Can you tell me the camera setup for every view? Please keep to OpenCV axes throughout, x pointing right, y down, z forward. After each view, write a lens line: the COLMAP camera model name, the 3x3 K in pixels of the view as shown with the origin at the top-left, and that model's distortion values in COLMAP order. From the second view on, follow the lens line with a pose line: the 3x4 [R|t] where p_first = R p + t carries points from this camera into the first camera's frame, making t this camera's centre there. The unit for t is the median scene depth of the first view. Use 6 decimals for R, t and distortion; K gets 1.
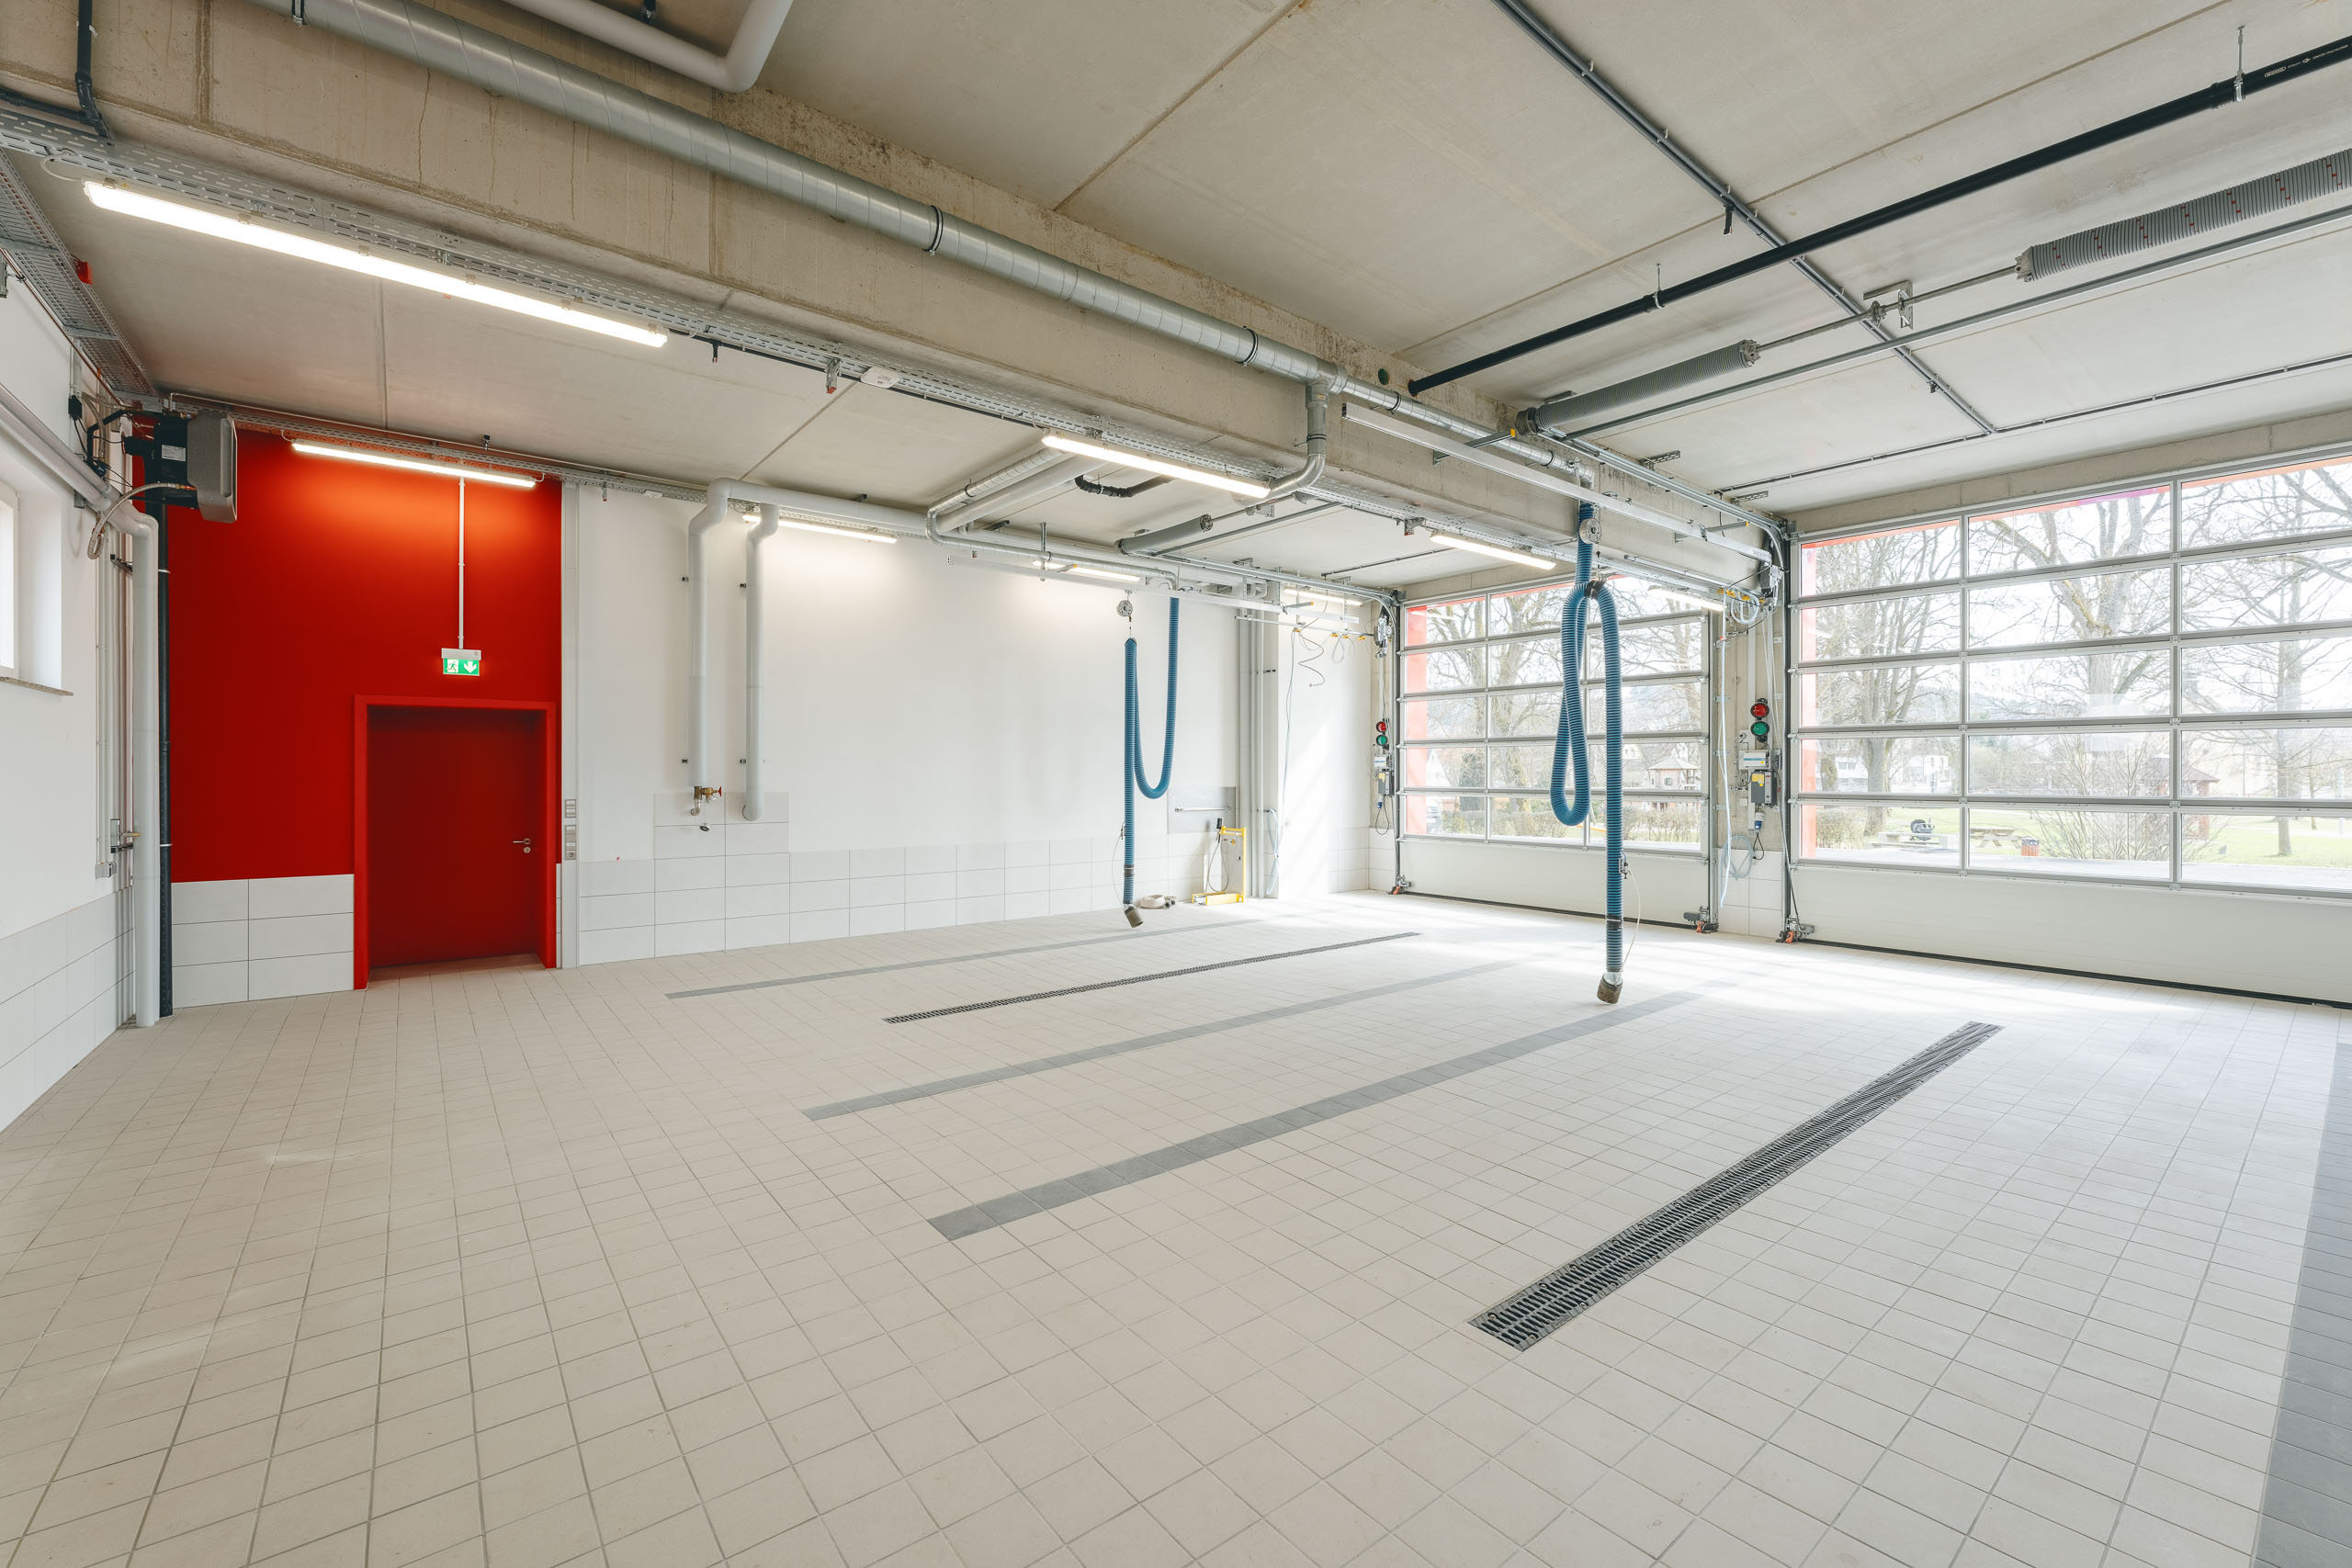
lens RADIAL K [[976.6, 0, 1176.0], [0, 976.6, 784.0], [0, 0, 1]] dist [-0.000922, -0.000170]
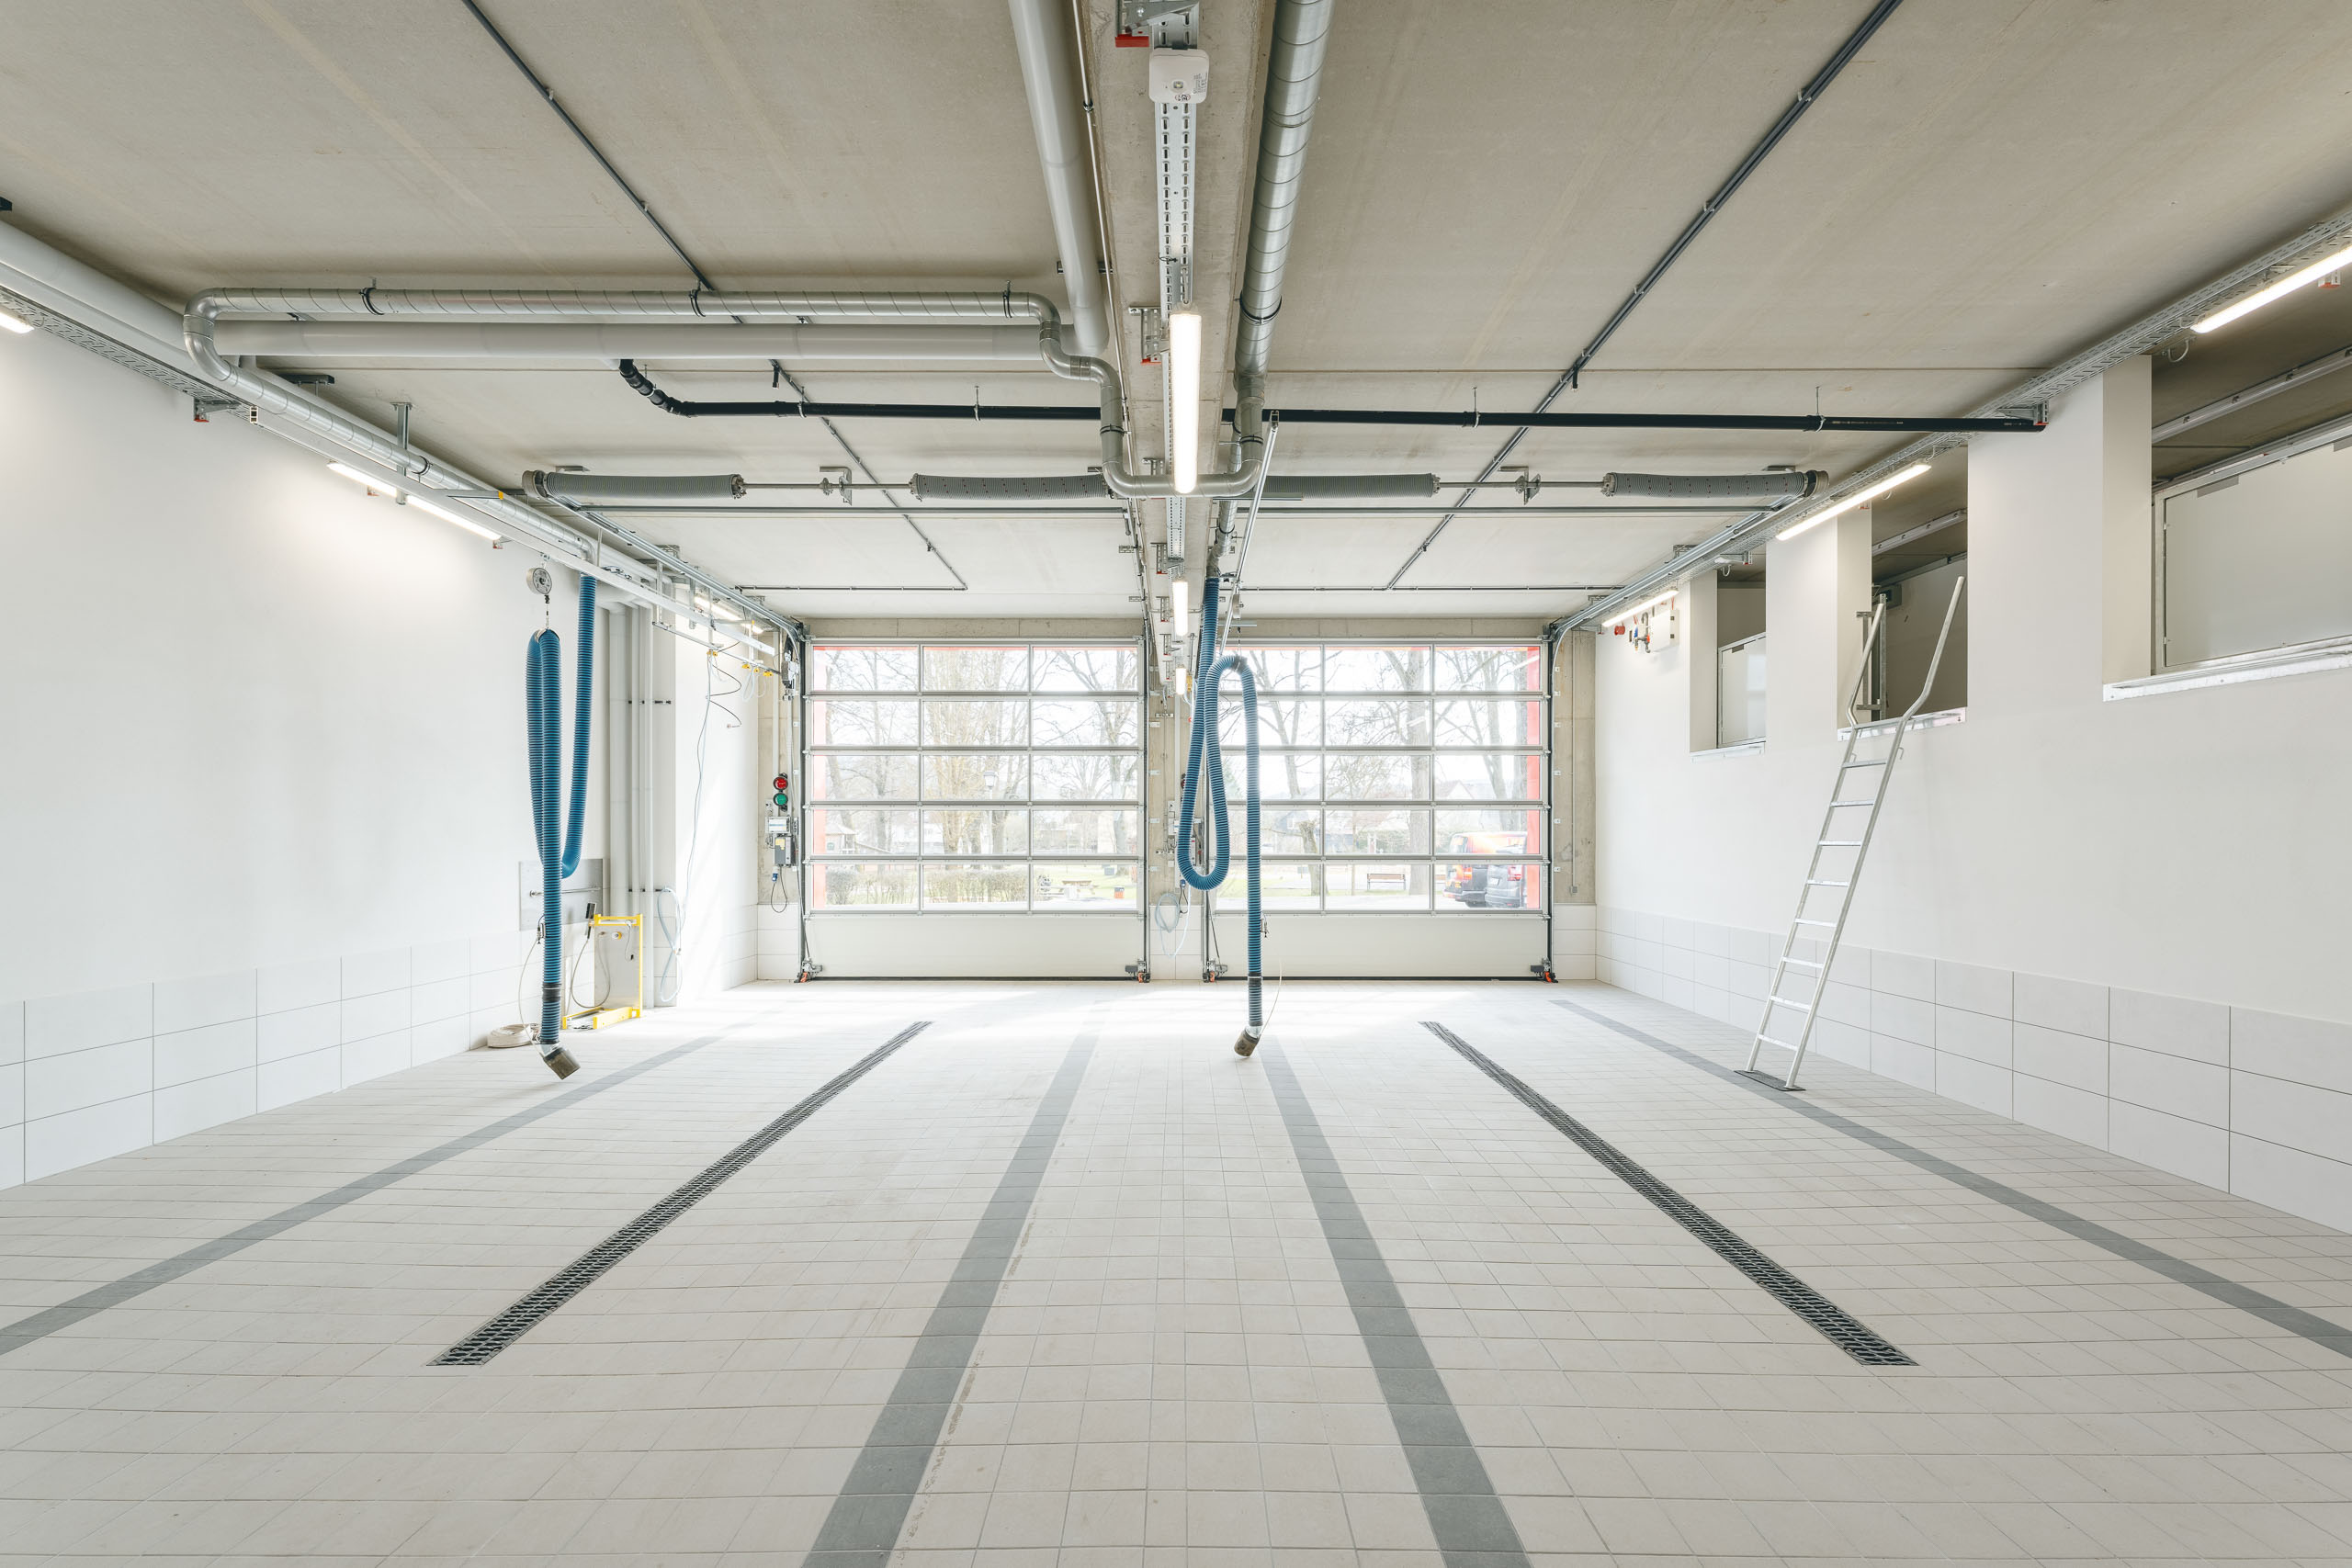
lens RADIAL K [[970.1, 0, 1181.7], [0, 970.1, 841.5], [0, 0, 1]] dist [-0.000858, -0.000280]
pose [[0.617024, -0.004163, 0.786934, -0.317504], [0.010066, 0.999946, -0.002604, -0.004453], [-0.786880, 0.009528, 0.617032, 0.305211]]
